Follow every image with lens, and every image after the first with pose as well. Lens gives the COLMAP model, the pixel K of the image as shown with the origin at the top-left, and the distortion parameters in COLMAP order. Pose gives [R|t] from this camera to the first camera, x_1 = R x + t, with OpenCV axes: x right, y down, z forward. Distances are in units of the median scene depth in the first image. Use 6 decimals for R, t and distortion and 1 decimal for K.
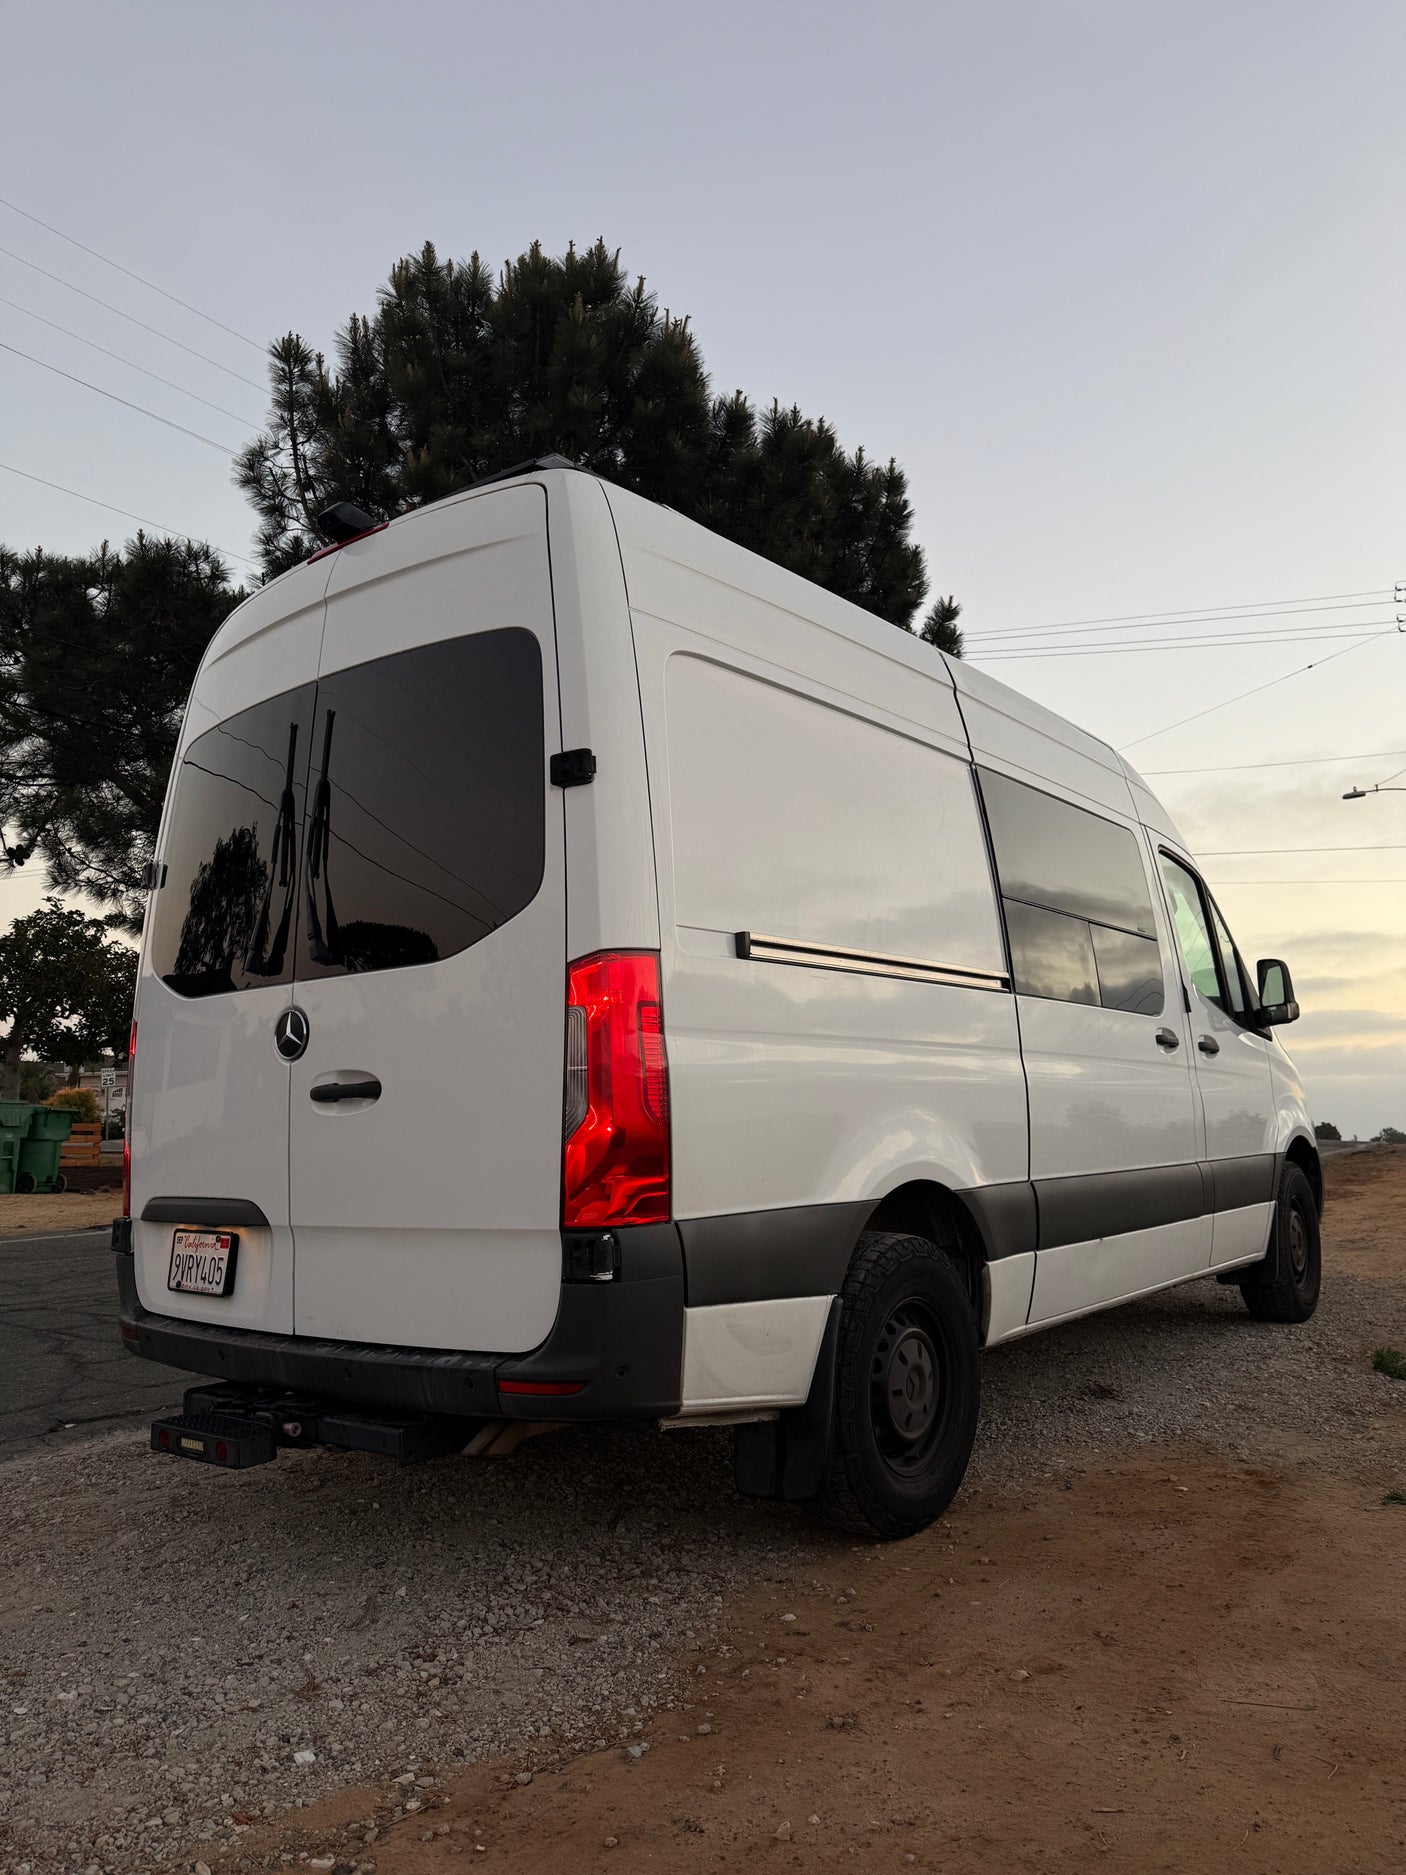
lens RADIAL K [[1288.5, 0, 704.6], [0, 1288.5, 947.7], [0, 0, 1]] dist [0.055355, -0.000608]
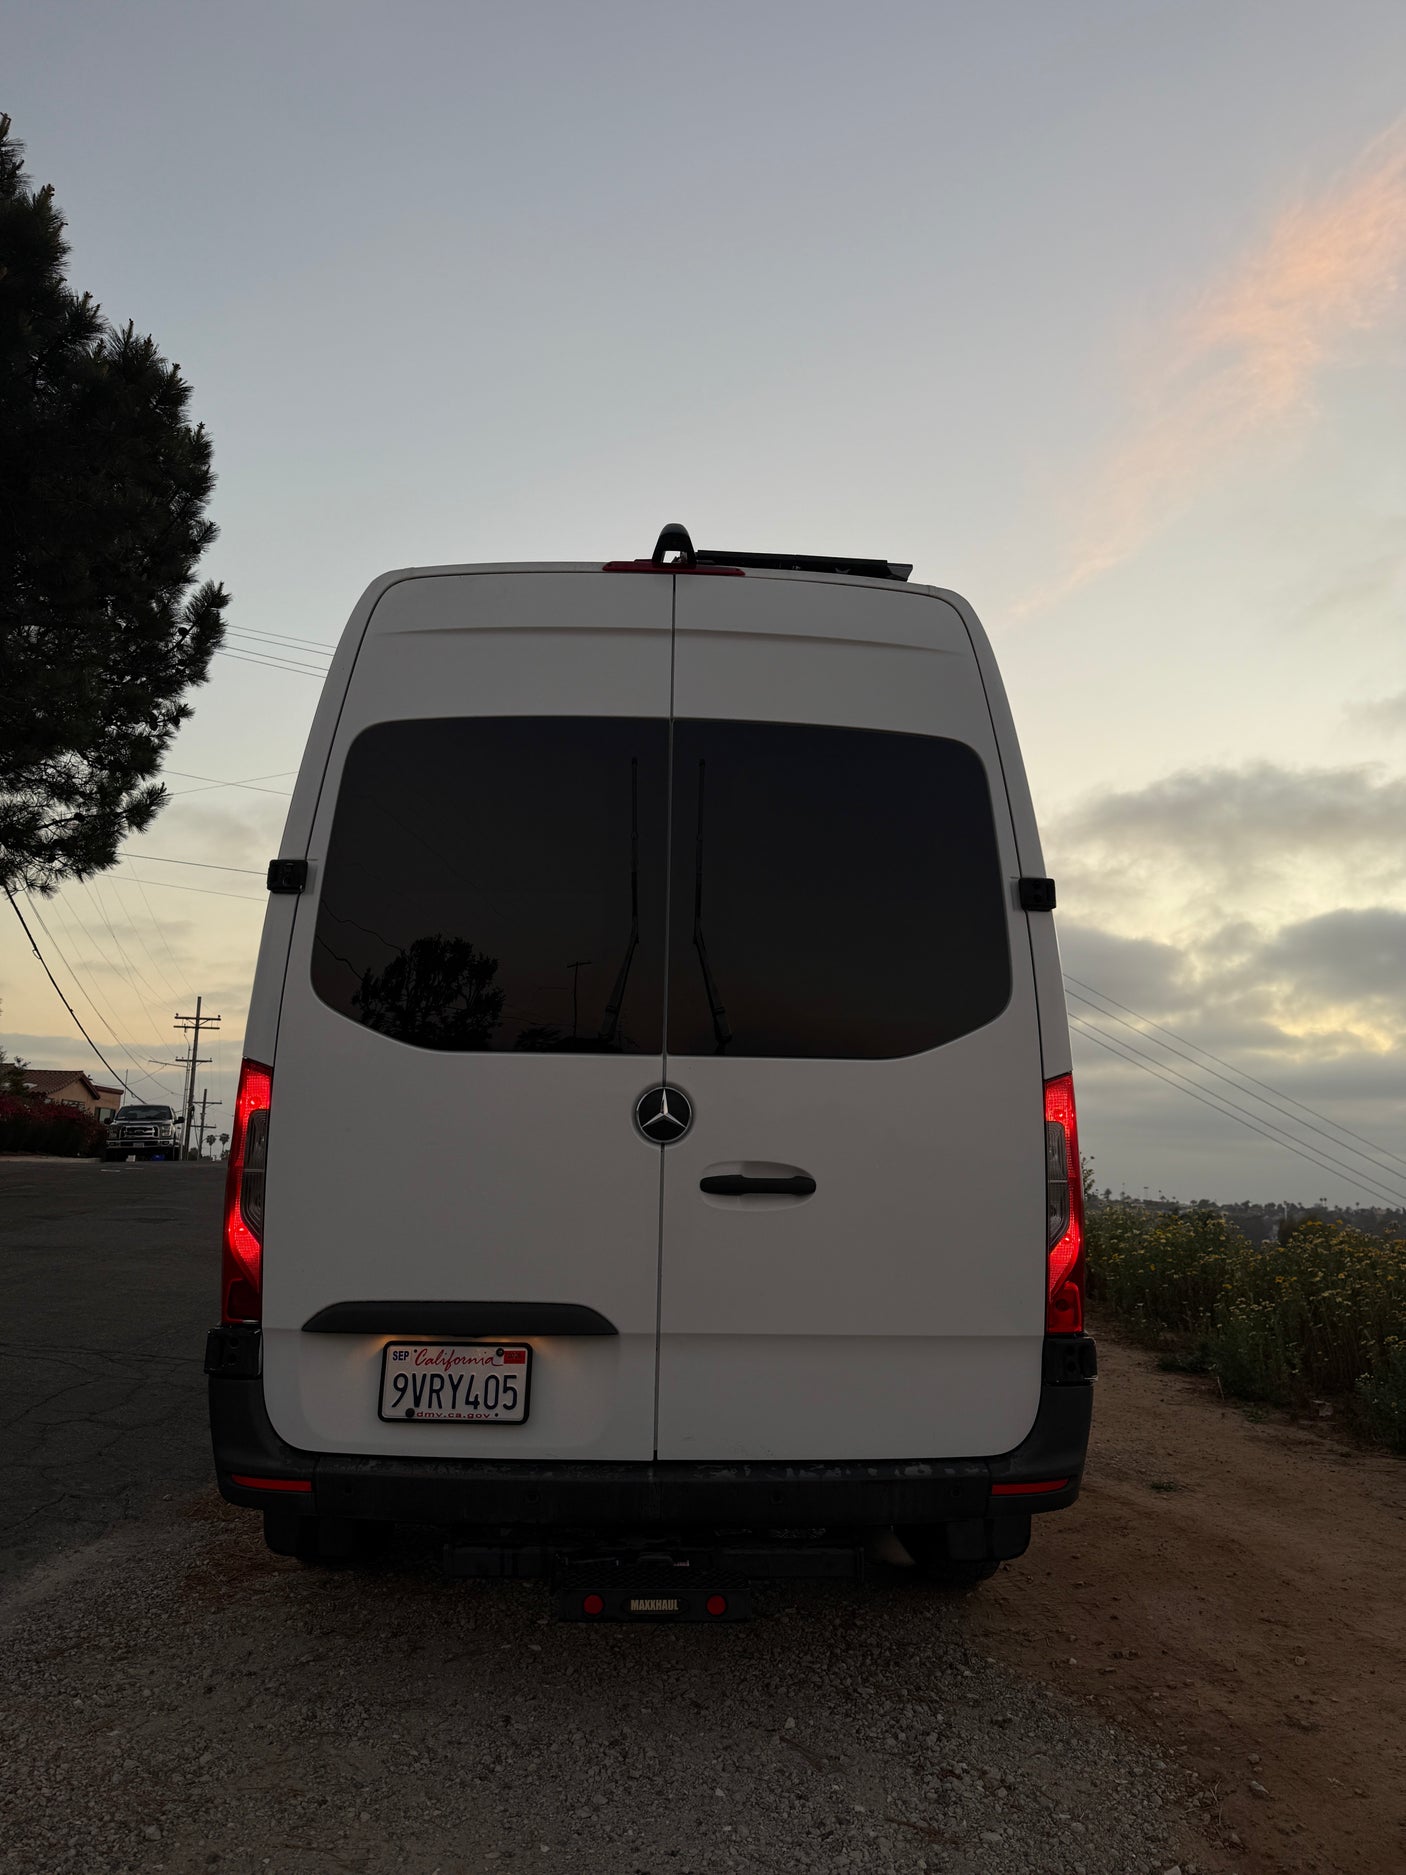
lens RADIAL K [[1275.4, 0, 703.0], [0, 1275.4, 937.5], [0, 0, 1]] dist [0.086147, -0.102972]
pose [[0.756440, 0.135588, 0.639855, -0.854174], [-0.125785, 0.990173, -0.061119, -0.003249], [-0.641854, -0.034251, 0.766062, 0.307936]]
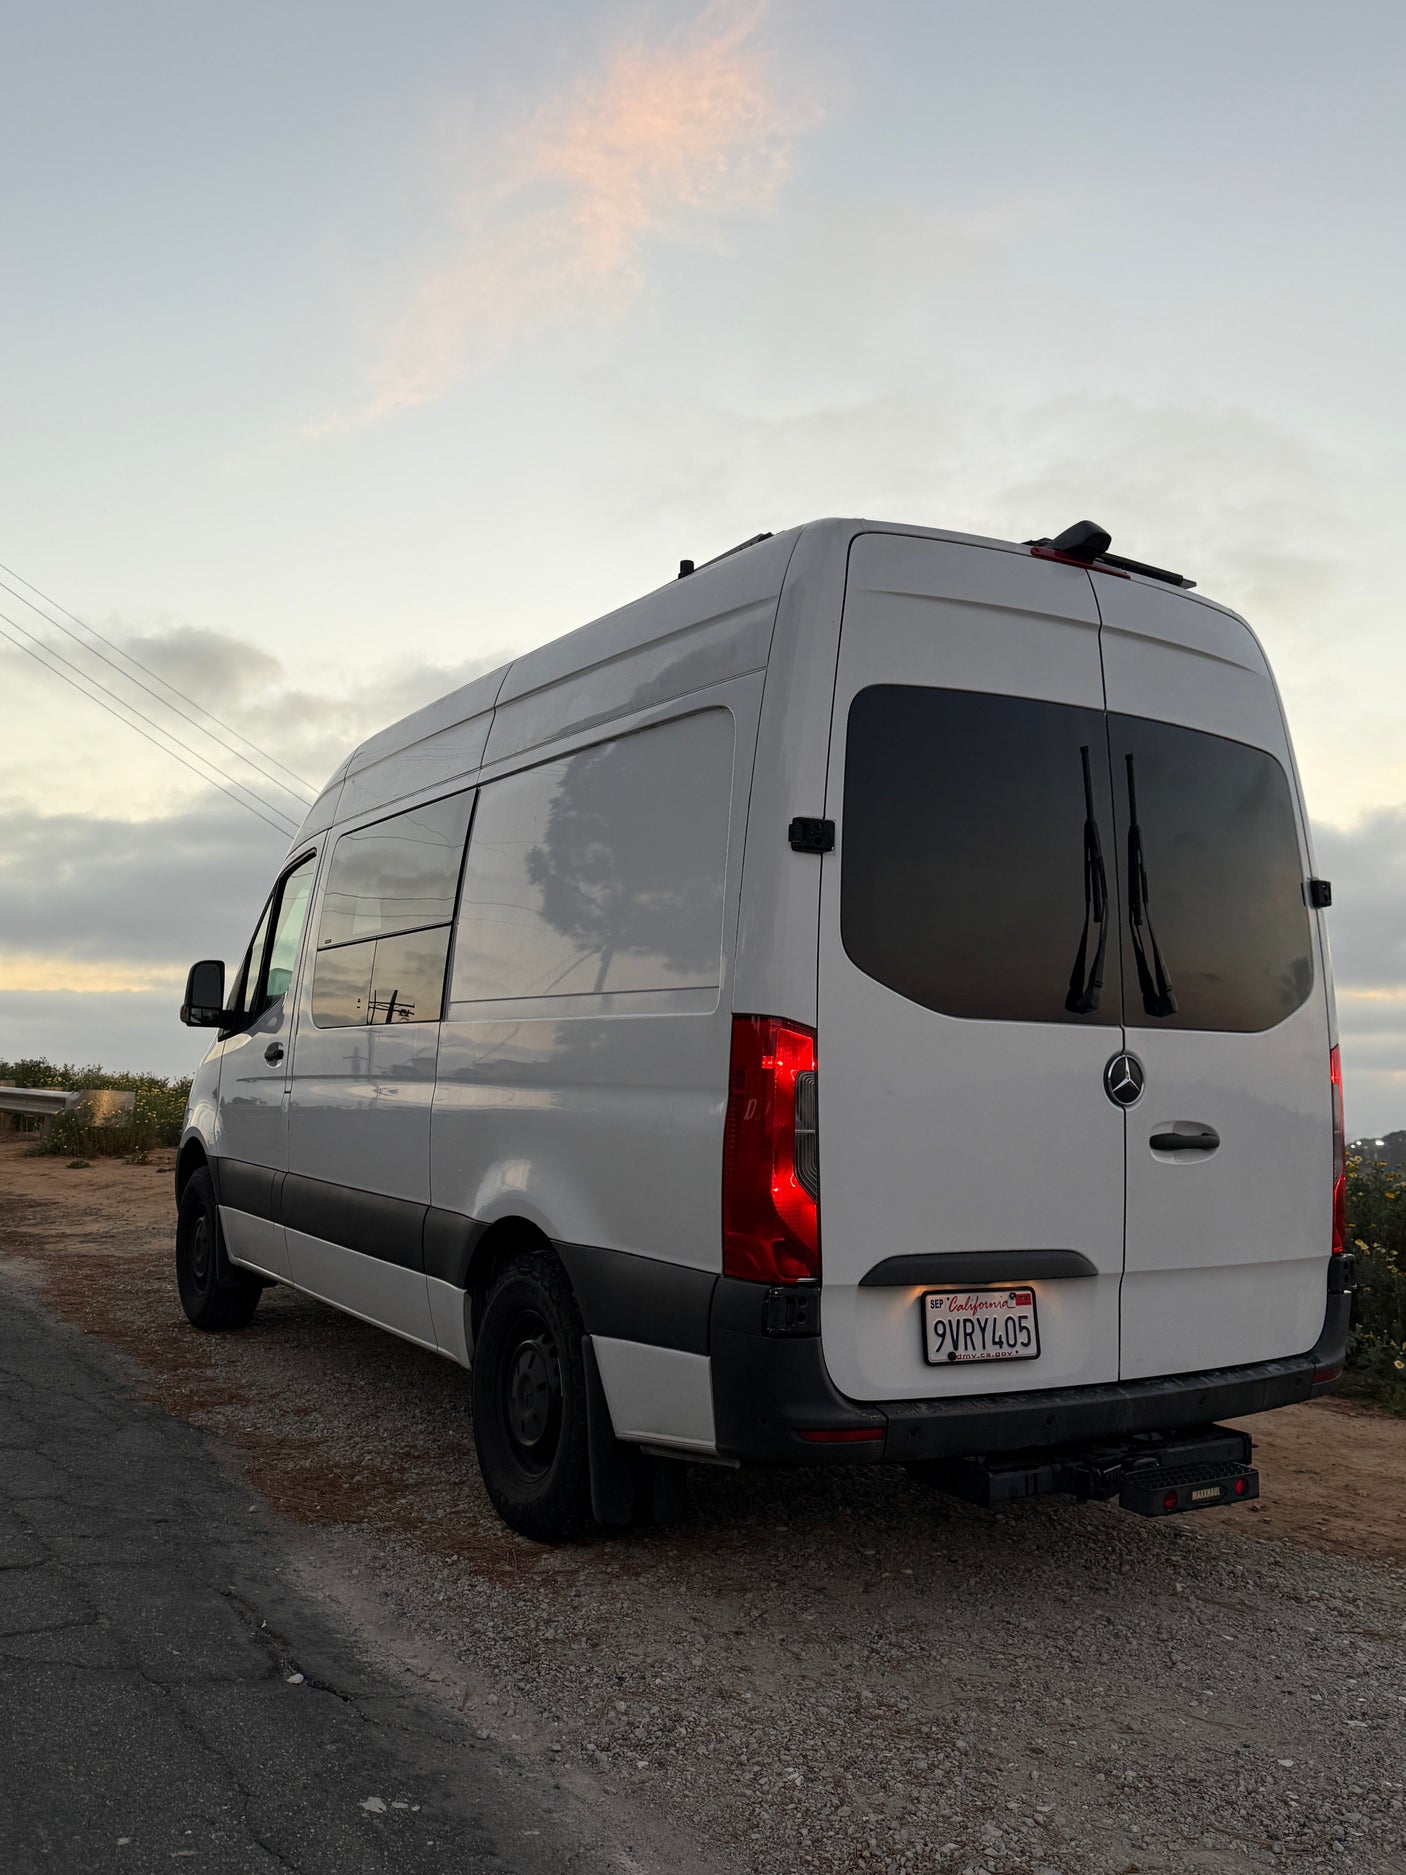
lens RADIAL K [[1454.1, 0, 699.8], [0, 1454.1, 949.5], [0, 0, 1]] dist [0.217094, -0.401283]
pose [[0.349412, 0.108102, 0.930712, -1.458167], [-0.162482, 0.985263, -0.053438, 0.079912], [-0.922773, -0.132552, 0.361827, 0.882482]]
